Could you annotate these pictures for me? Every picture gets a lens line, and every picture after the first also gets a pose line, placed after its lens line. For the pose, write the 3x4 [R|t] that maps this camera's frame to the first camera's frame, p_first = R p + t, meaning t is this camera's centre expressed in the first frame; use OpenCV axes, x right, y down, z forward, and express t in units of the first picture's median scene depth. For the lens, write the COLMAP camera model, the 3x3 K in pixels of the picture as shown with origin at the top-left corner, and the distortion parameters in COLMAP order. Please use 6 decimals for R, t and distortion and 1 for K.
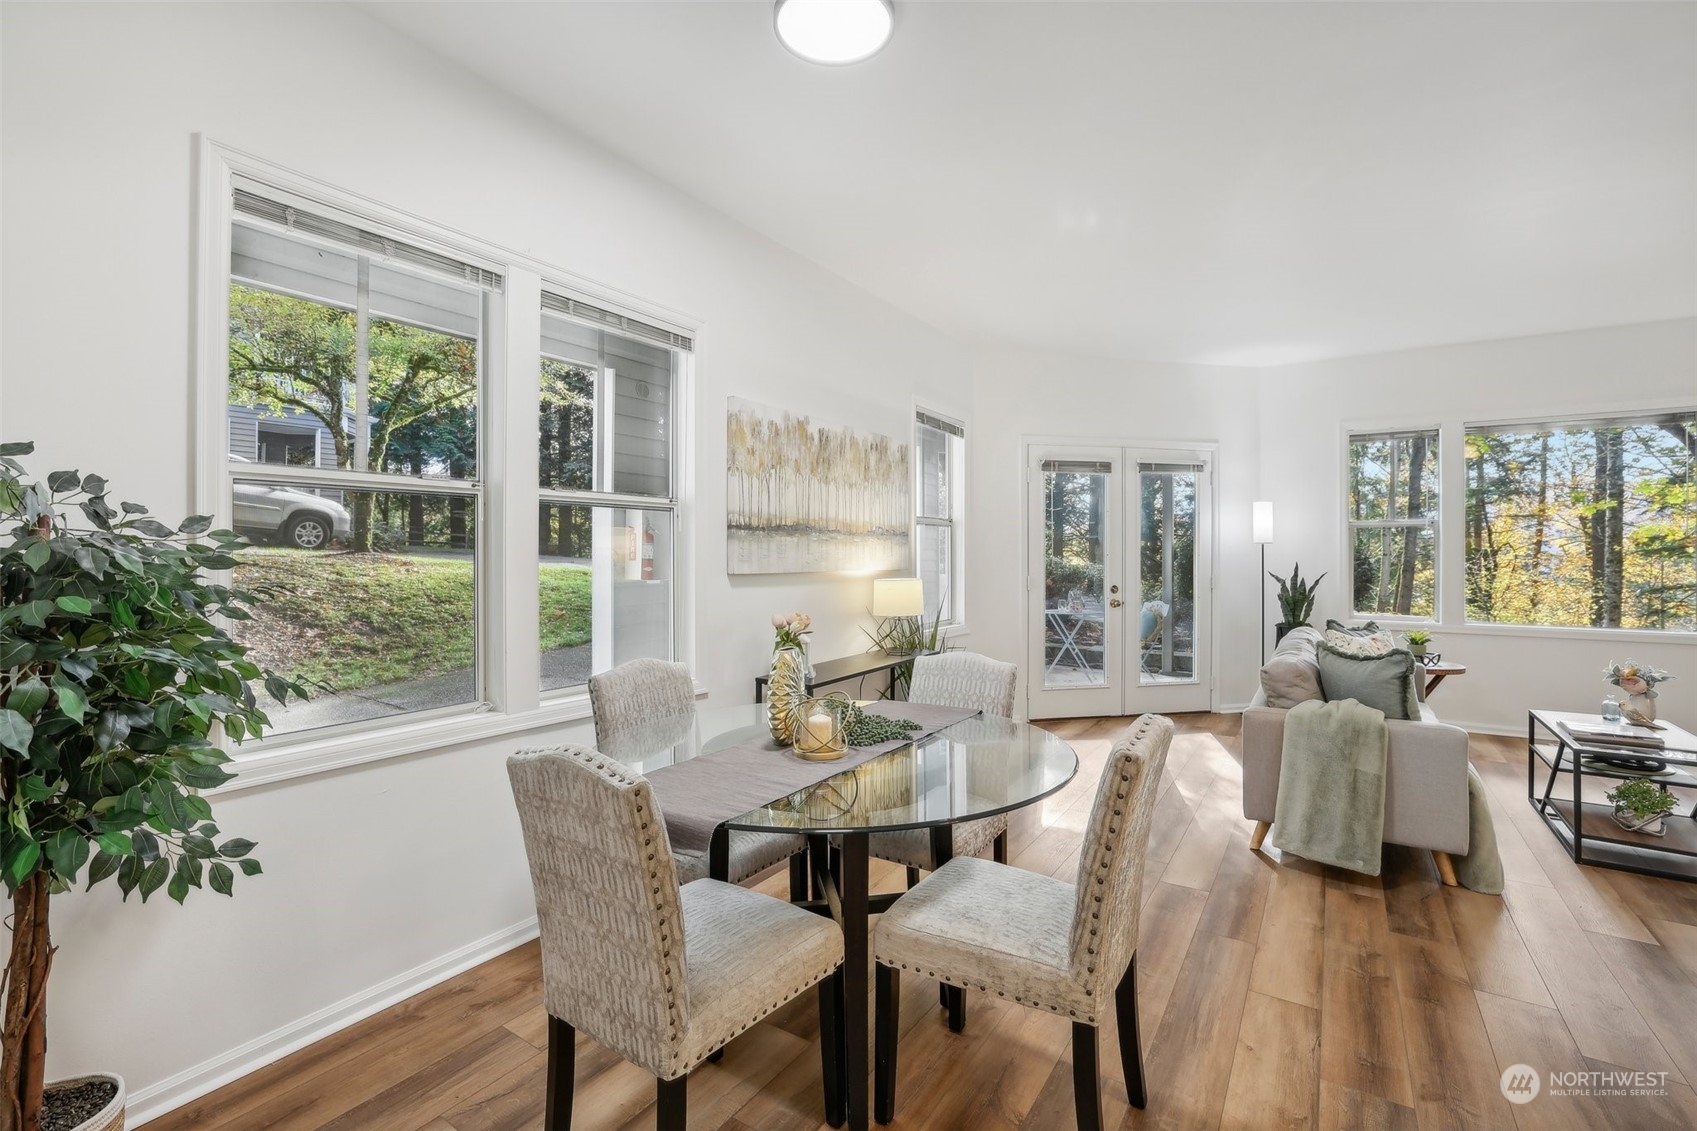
lens RADIAL K [[754.2, 0, 842.0], [0, 754.2, 554.6], [0, 0, 1]] dist [-0.037804, 0.010838]
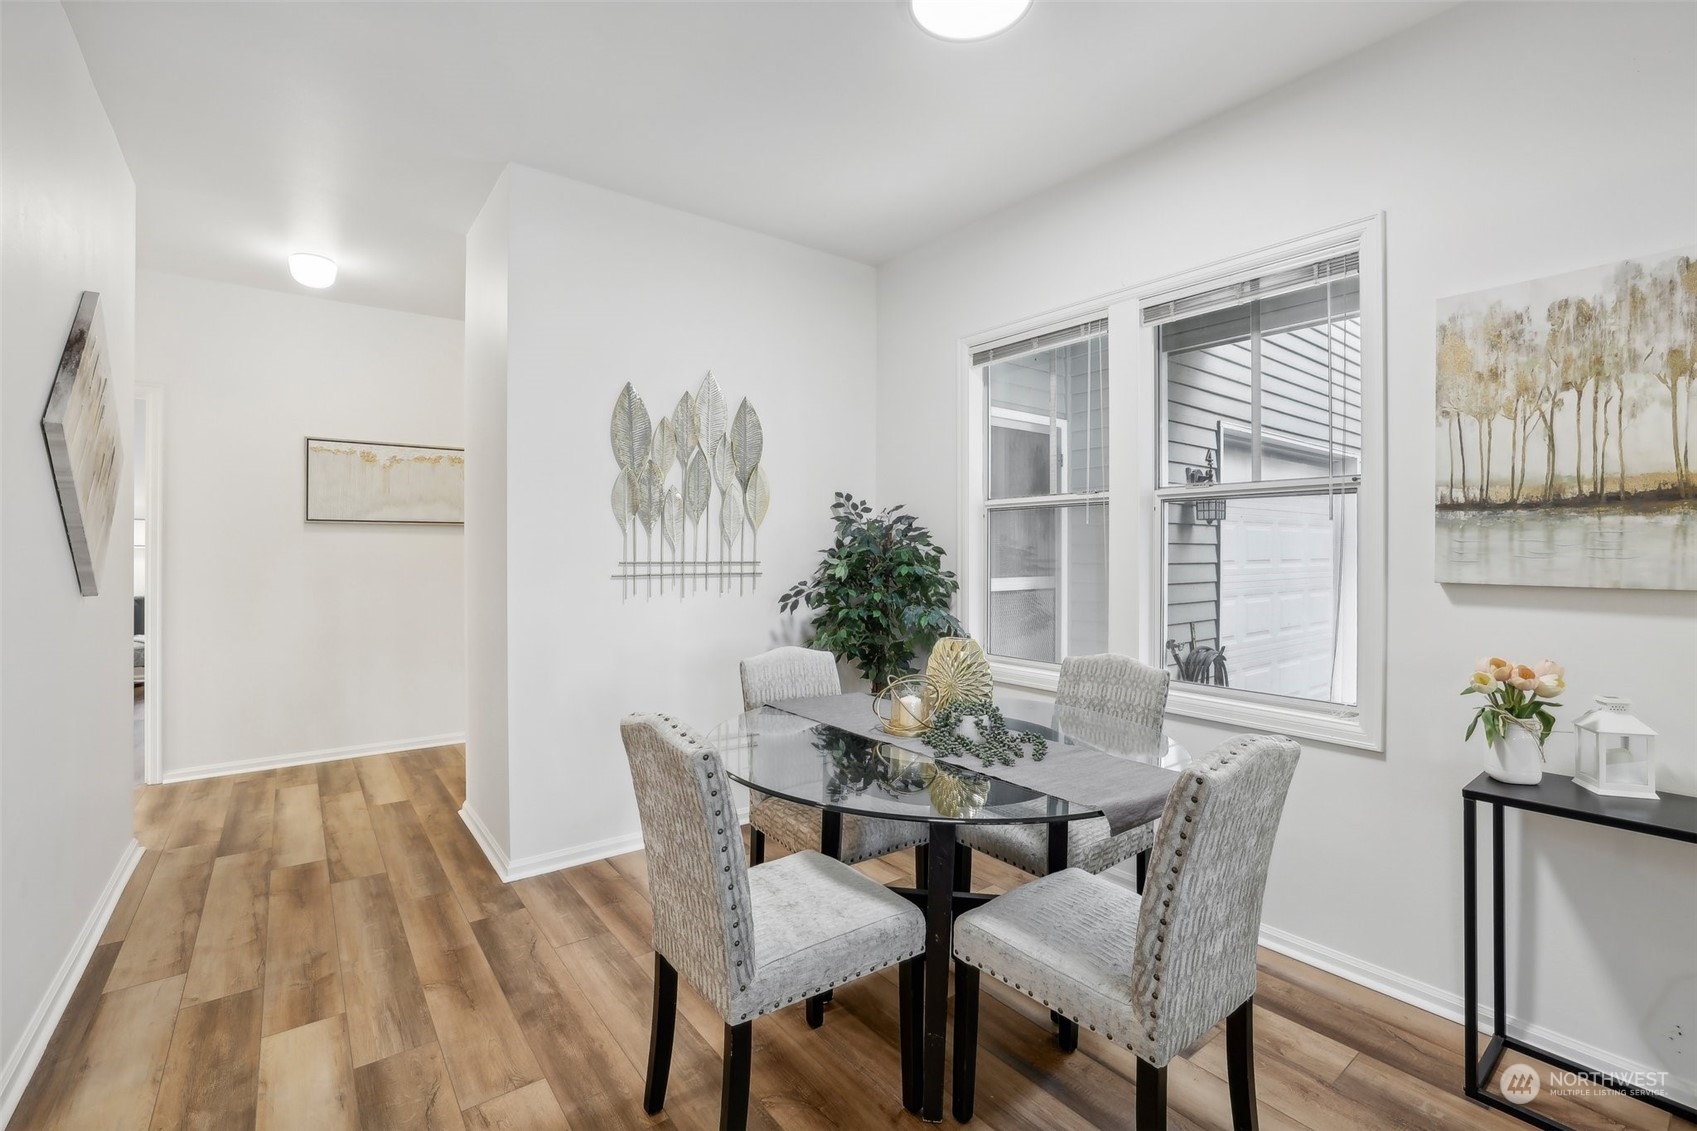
lens RADIAL K [[754.2, 0, 850.0], [0, 754.2, 554.1], [0, 0, 1]] dist [-0.037804, 0.010838]
pose [[-0.330275, 0.000263, -0.943885, 0.544393], [-0.004132, 0.999990, 0.001725, 0.003070], [0.943876, 0.004470, -0.330271, 0.670693]]
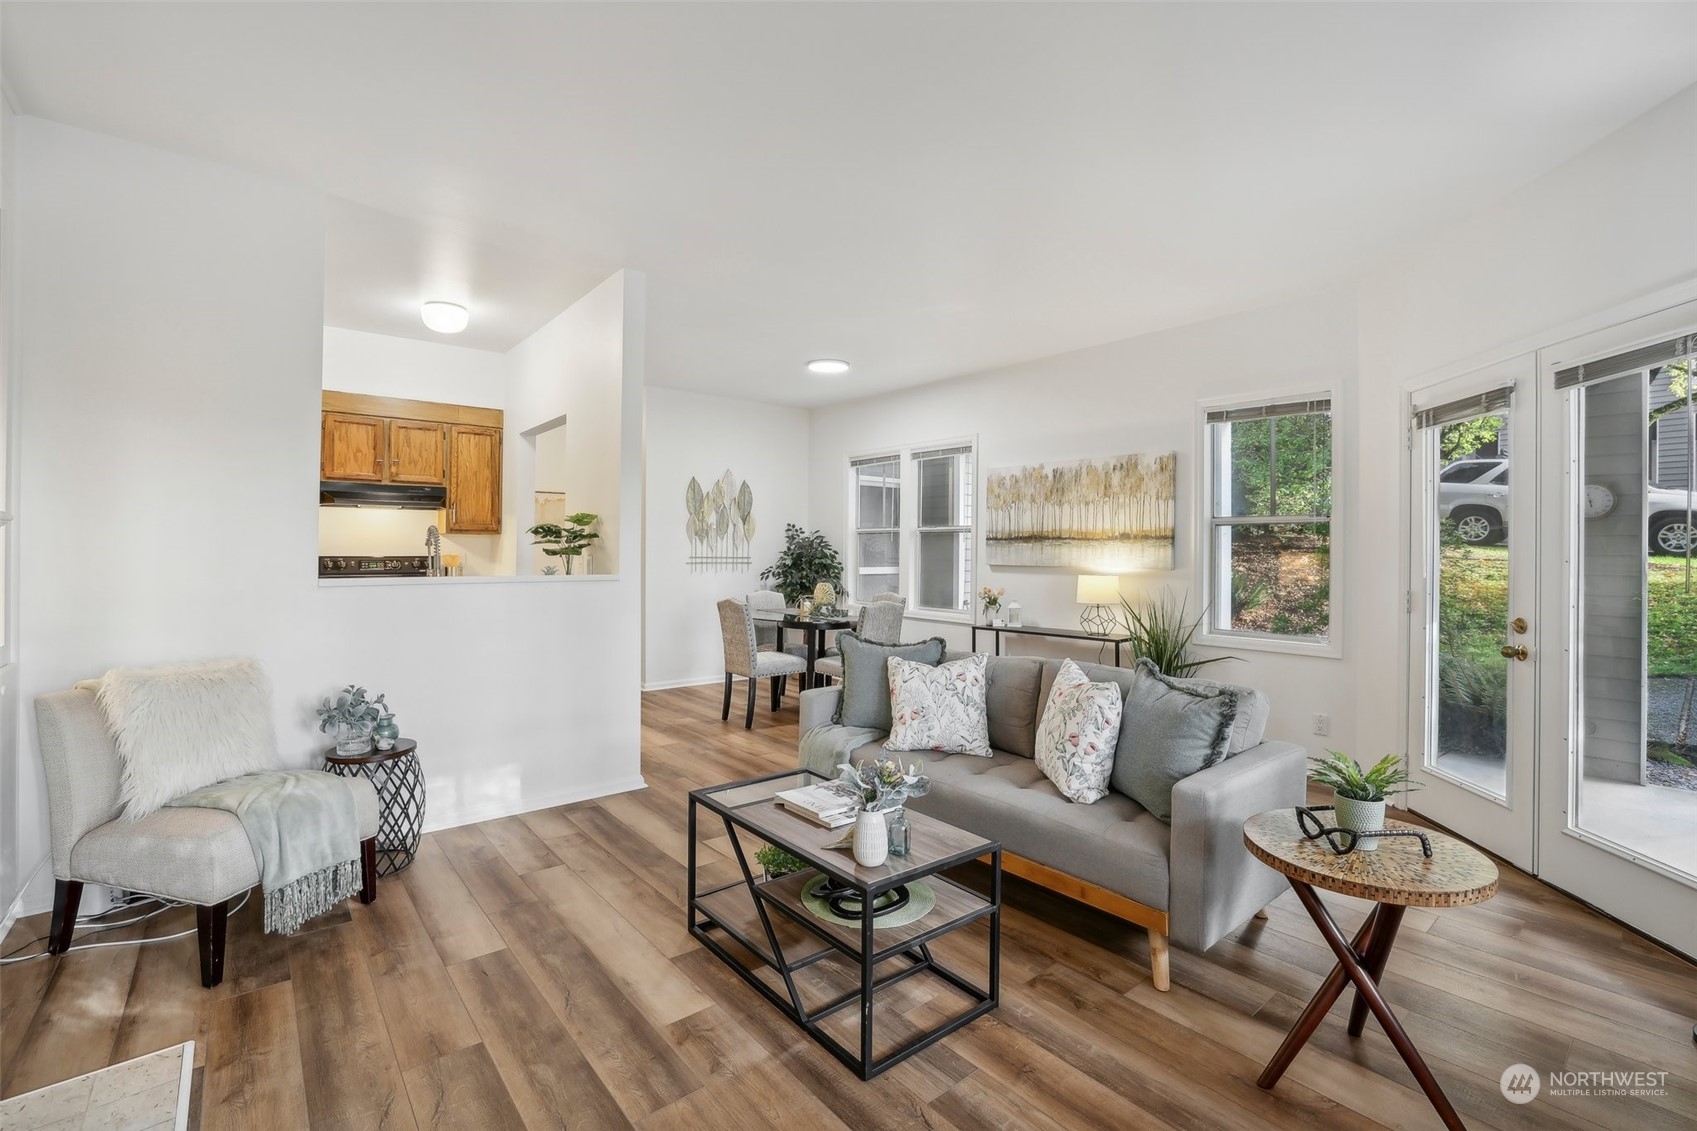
lens RADIAL K [[754.2, 0, 846.1], [0, 754.2, 555.5], [0, 0, 1]] dist [-0.037804, 0.010838]
pose [[-0.296386, 0.001073, -0.955068, 1.570524], [-0.009775, 0.999944, 0.004157, -0.000445], [0.955018, 0.010568, -0.296359, 1.105392]]
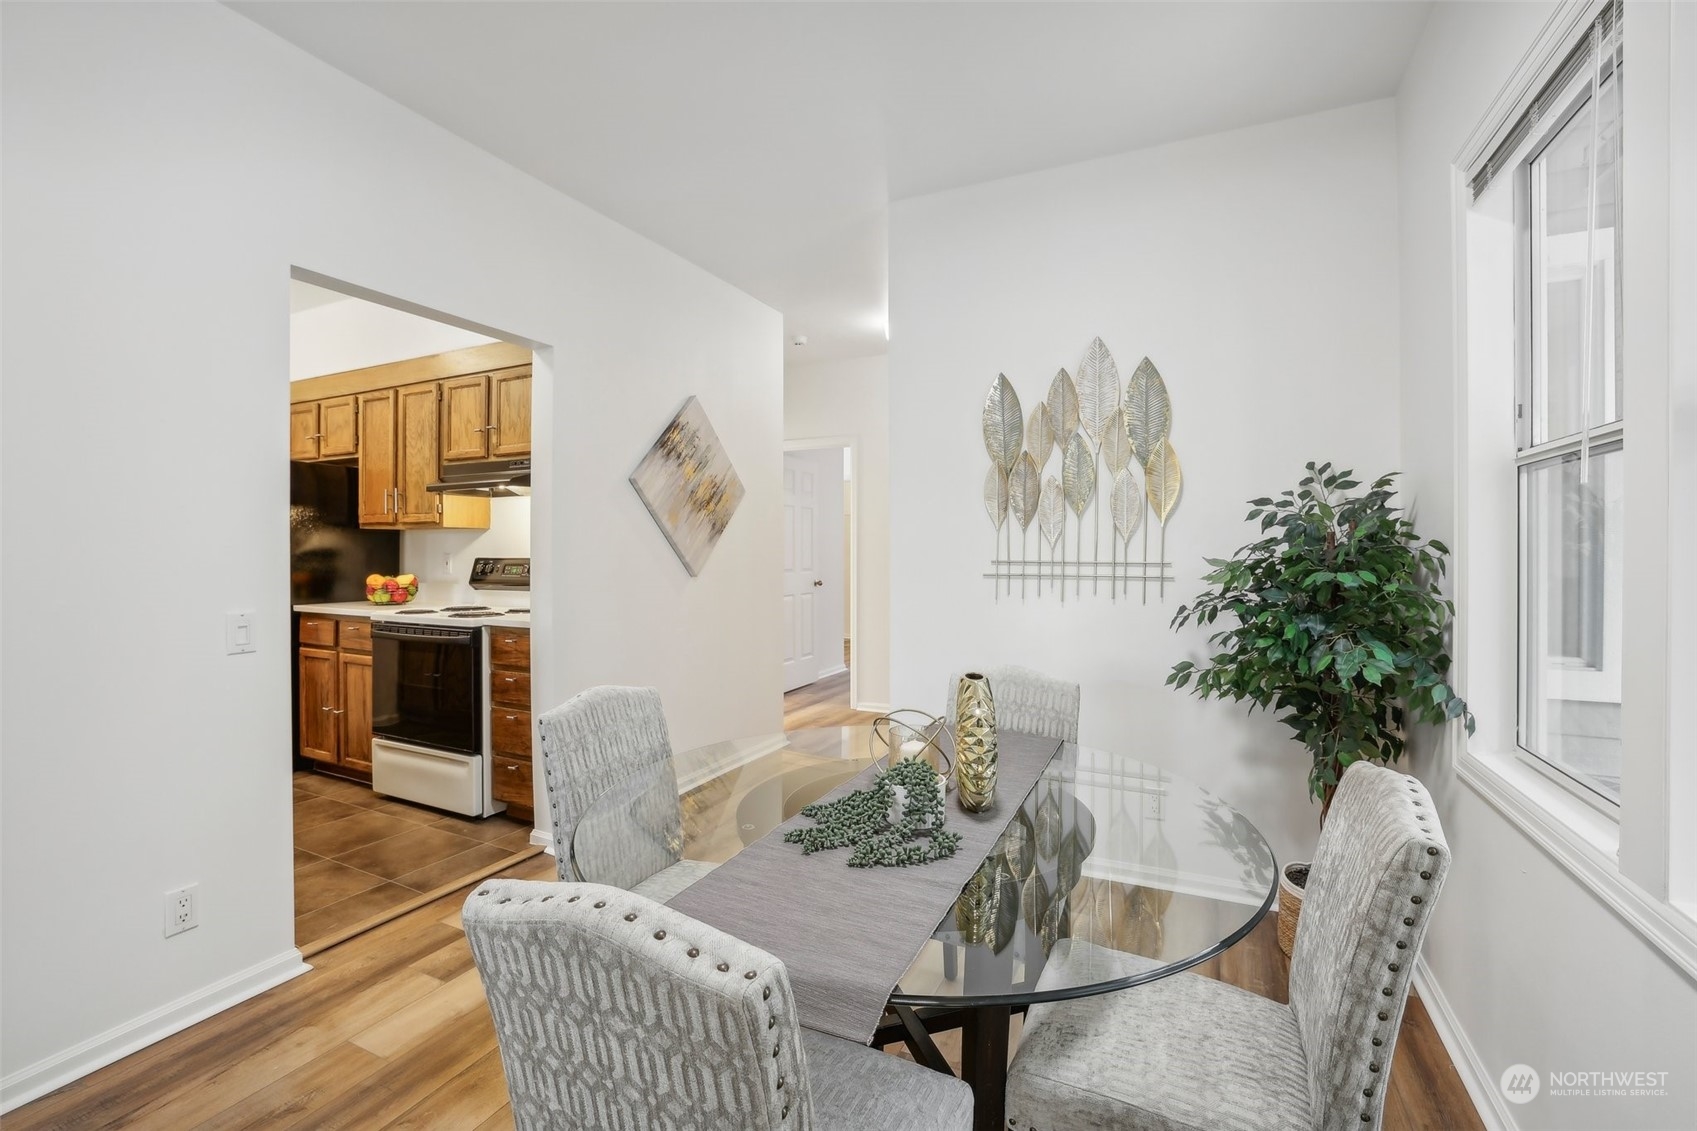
lens RADIAL K [[754.2, 0, 860.2], [0, 754.2, 556.8], [0, 0, 1]] dist [-0.037804, 0.010838]
pose [[-0.992033, -0.001617, -0.125965, 0.065368], [-0.002716, 0.999960, 0.008548, 0.003211], [0.125946, 0.008822, -0.991998, 0.953810]]
